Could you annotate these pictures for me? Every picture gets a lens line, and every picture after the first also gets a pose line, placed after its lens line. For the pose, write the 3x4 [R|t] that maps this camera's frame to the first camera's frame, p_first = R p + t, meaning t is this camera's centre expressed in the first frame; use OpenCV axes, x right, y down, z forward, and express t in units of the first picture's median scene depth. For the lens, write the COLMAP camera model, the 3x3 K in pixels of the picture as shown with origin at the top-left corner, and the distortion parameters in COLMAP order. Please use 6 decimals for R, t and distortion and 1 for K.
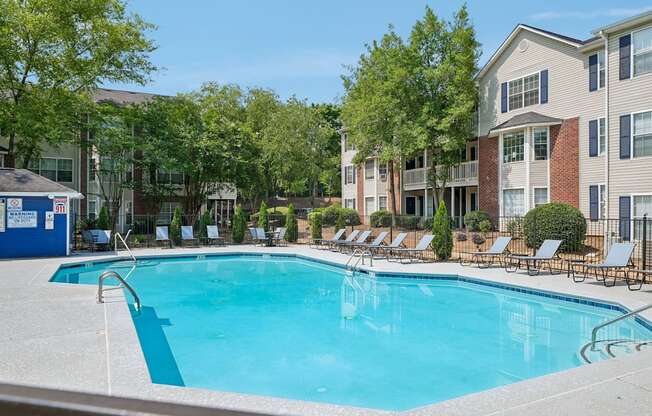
lens RADIAL K [[440.9, 0, 328.7], [0, 440.9, 206.9], [0, 0, 1]] dist [-0.001114, -0.002049]
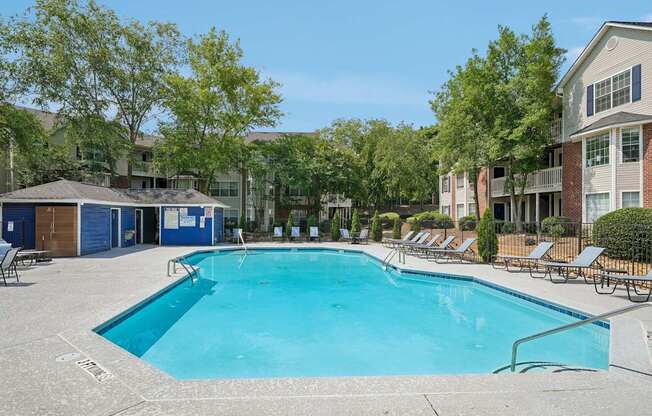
lens RADIAL K [[343.3, 0, 323.3], [0, 343.3, 214.1], [0, 0, 1]] dist [-0.000756, -0.000974]
pose [[0.909123, -0.001480, -0.416526, 0.177870], [0.003115, 0.999990, 0.003244, 0.000311], [0.416517, -0.004246, 0.909118, 0.058179]]
